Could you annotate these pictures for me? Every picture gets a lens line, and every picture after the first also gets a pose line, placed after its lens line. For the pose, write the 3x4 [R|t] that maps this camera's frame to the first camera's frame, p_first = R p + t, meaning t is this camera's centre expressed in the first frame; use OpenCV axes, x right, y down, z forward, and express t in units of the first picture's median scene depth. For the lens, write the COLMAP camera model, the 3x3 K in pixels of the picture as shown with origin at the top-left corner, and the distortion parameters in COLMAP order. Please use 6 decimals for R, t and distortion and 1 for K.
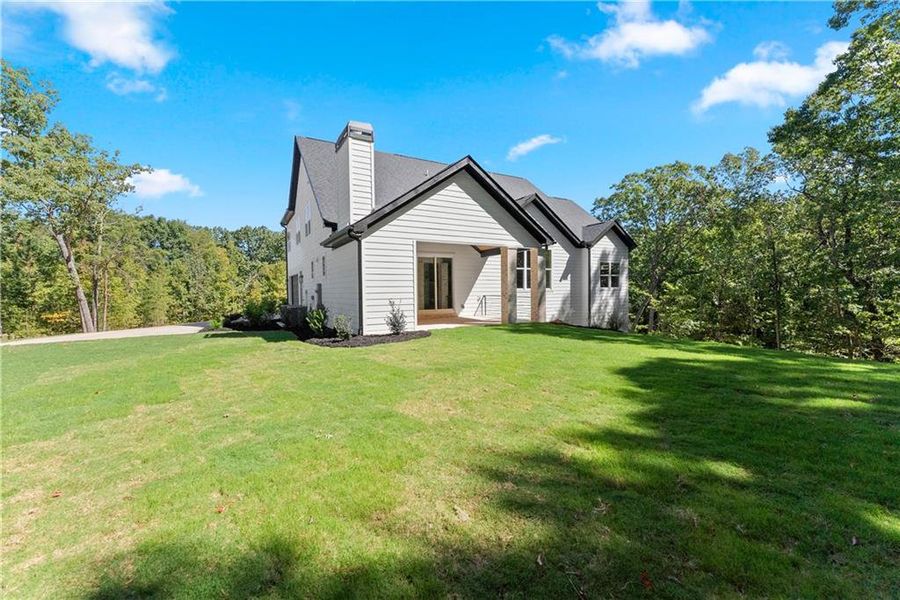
lens RADIAL K [[365.9, 0, 451.5], [0, 365.9, 297.2], [0, 0, 1]] dist [-0.002295, -0.000284]
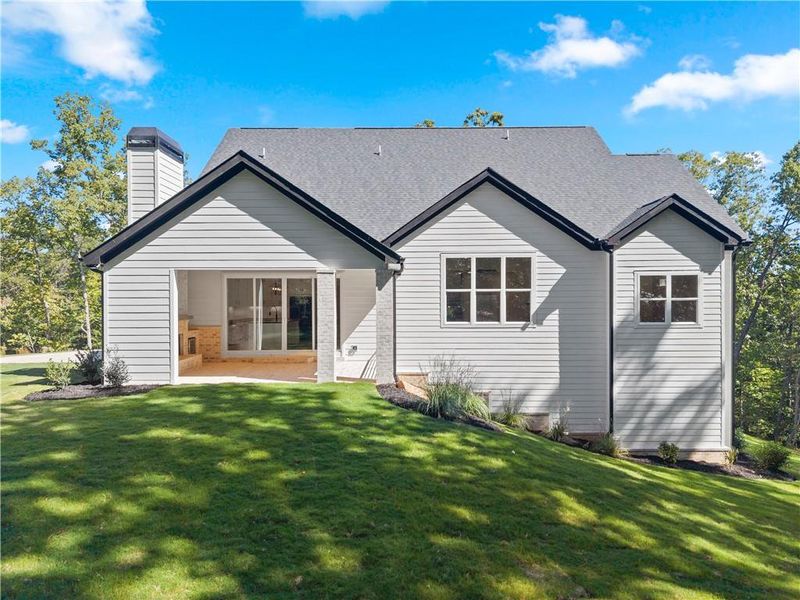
lens RADIAL K [[534.8, 0, 400.0], [0, 534.8, 300.0], [0, 0, 1]] dist [0.040084, -0.042085]
pose [[0.862240, 0.014489, -0.506292, 0.215281], [-0.016708, 0.999860, 0.000159, -0.022908], [0.506224, 0.008322, 0.862362, 0.057158]]
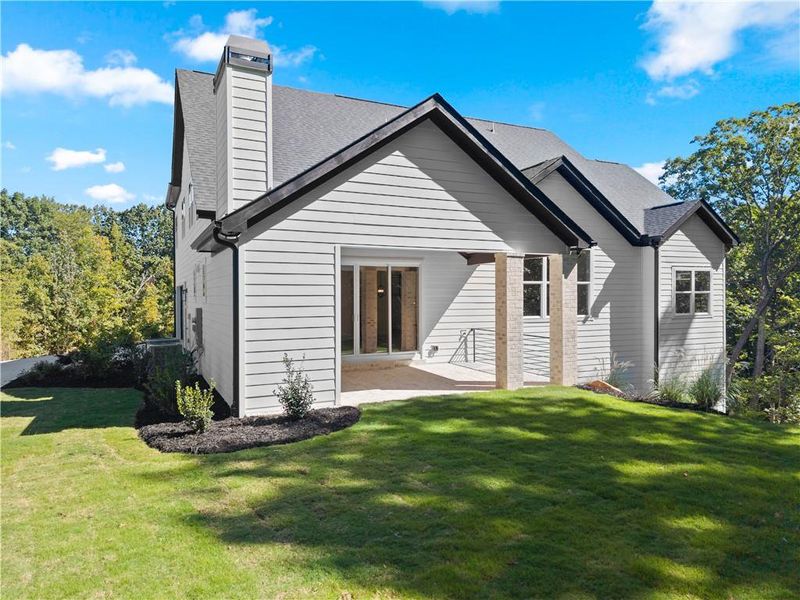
lens RADIAL K [[534.8, 0, 400.0], [0, 534.8, 300.0], [0, 0, 1]] dist [0.040084, -0.042085]
pose [[0.996631, 0.010321, -0.081359, 0.015183], [-0.011084, 0.999899, -0.008929, -0.015106], [0.081259, 0.009800, 0.996645, 0.042272]]
